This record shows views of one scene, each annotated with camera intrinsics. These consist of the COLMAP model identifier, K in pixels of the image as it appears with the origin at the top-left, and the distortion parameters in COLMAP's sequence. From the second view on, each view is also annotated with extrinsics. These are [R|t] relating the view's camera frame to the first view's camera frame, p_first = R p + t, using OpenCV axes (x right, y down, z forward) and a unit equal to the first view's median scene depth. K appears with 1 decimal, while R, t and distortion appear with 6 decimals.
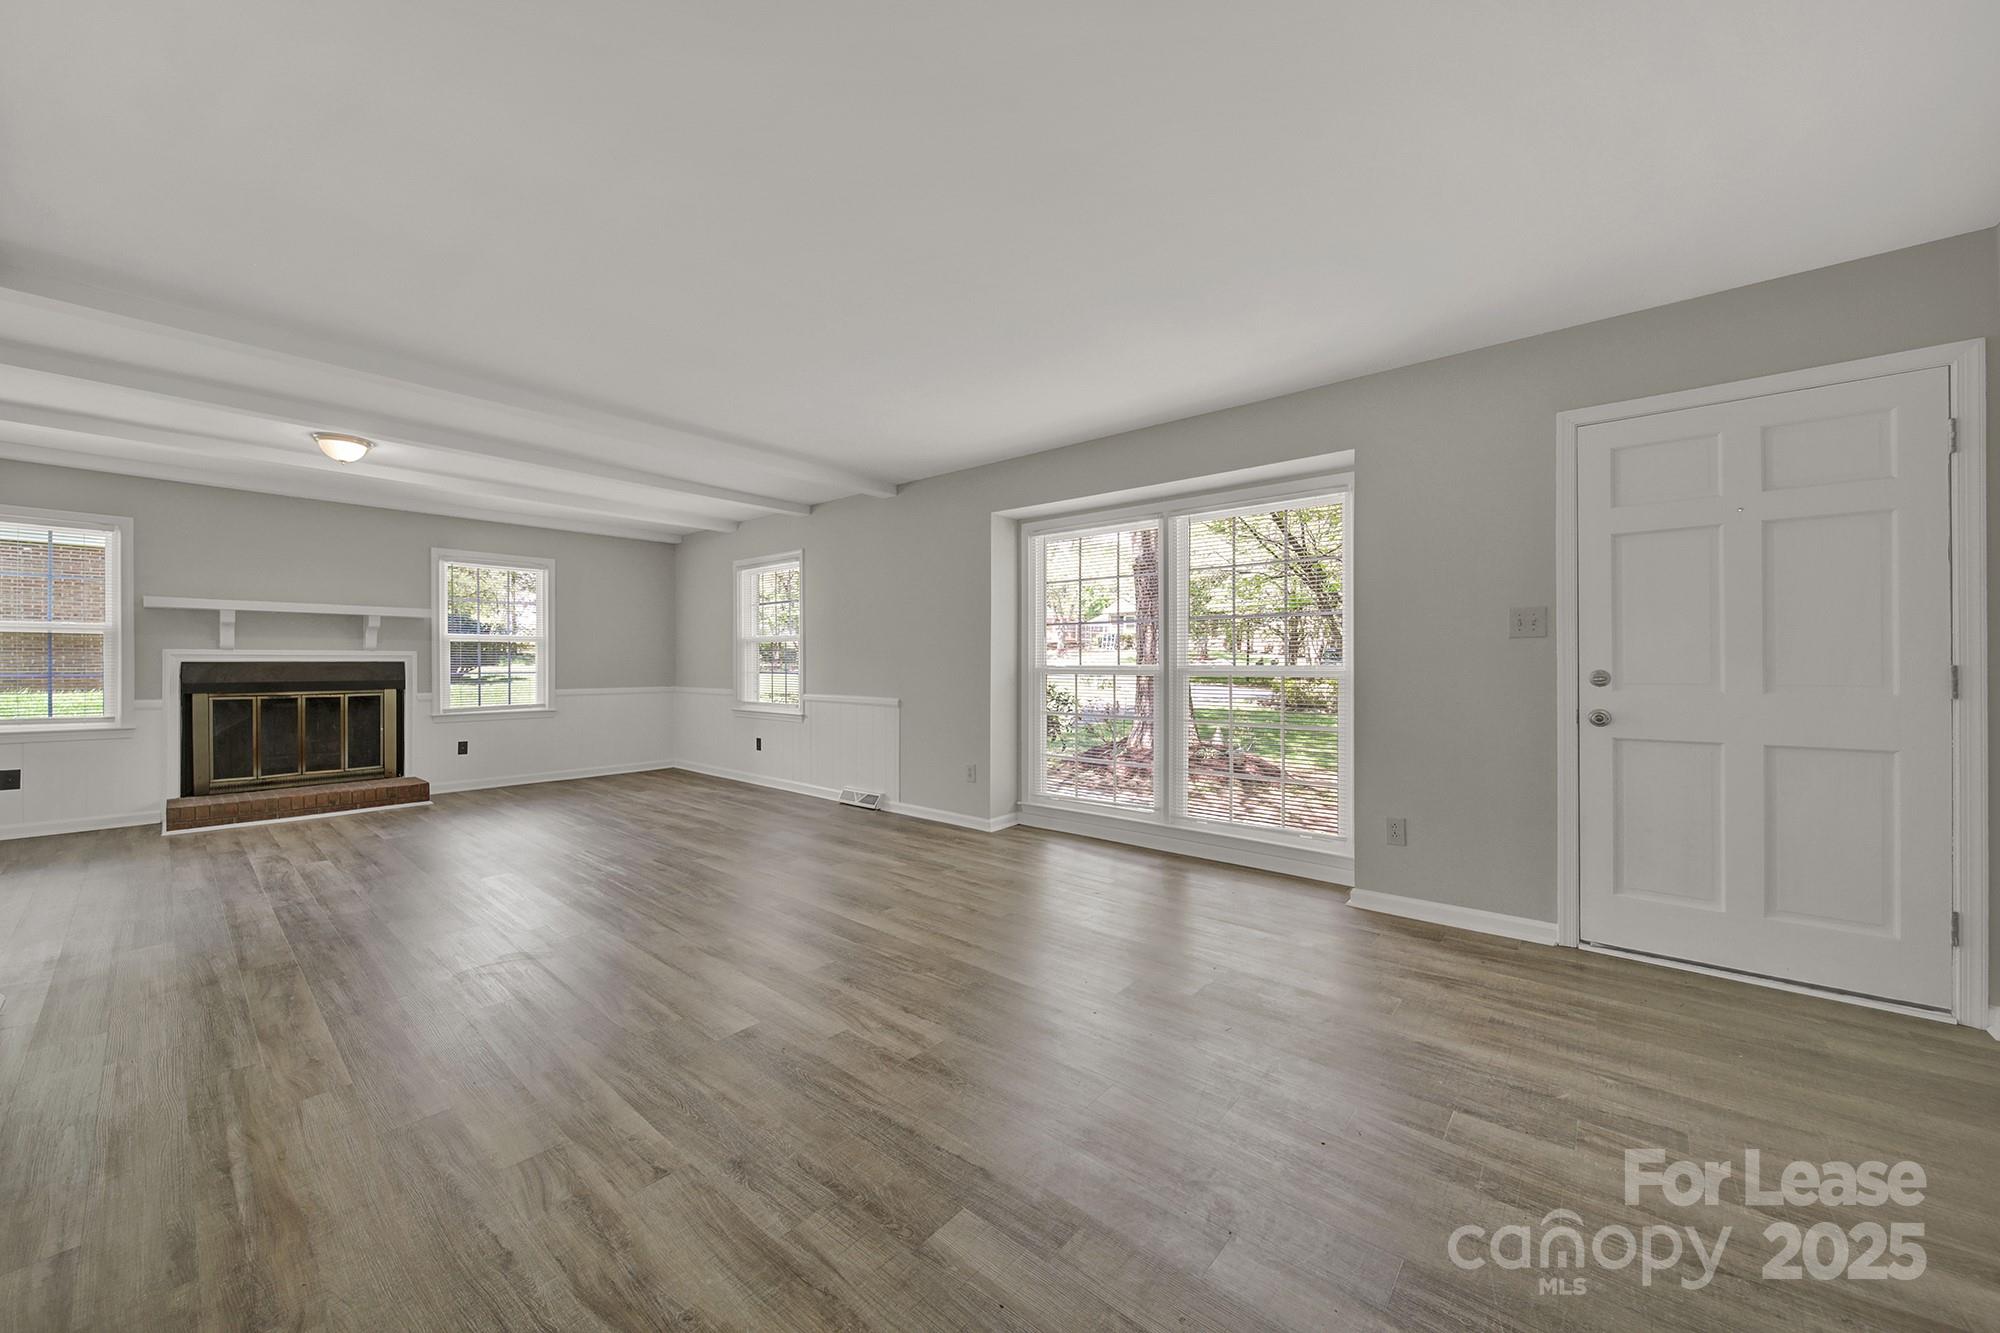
lens RADIAL K [[732.9, 0, 979.6], [0, 732.9, 665.7], [0, 0, 1]] dist [0.000184, -0.000099]
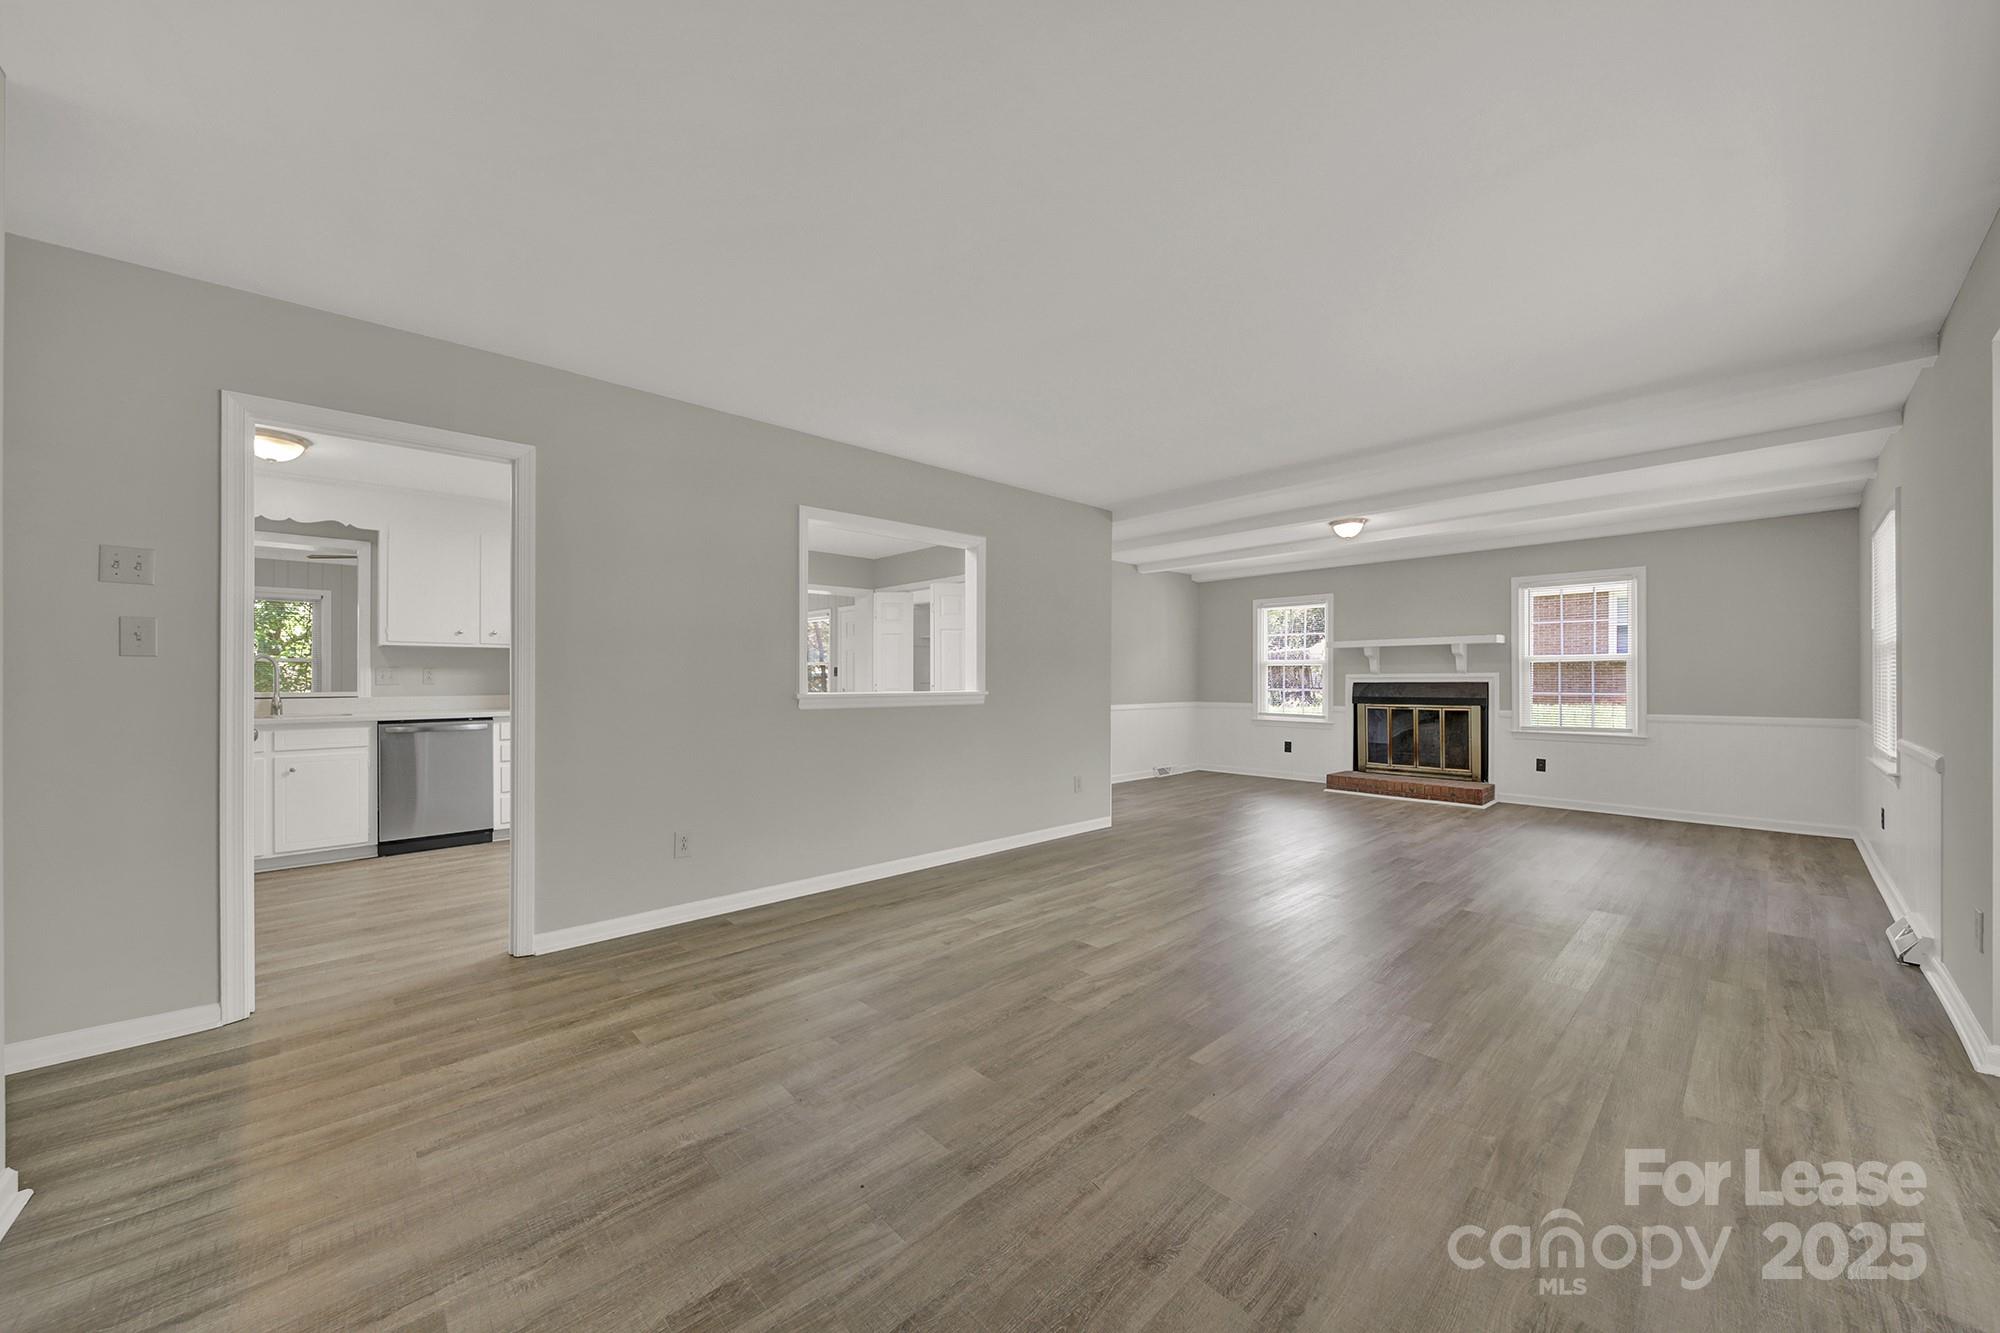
lens RADIAL K [[706.1, 0, 1002.5], [0, 706.1, 680.6], [0, 0, 1]] dist [-0.006378, -0.000057]
pose [[-0.101042, -0.003772, -0.994875, 0.402286], [-0.004428, 0.999985, -0.003342, -0.000959], [0.994872, 0.004068, -0.101057, 0.376215]]
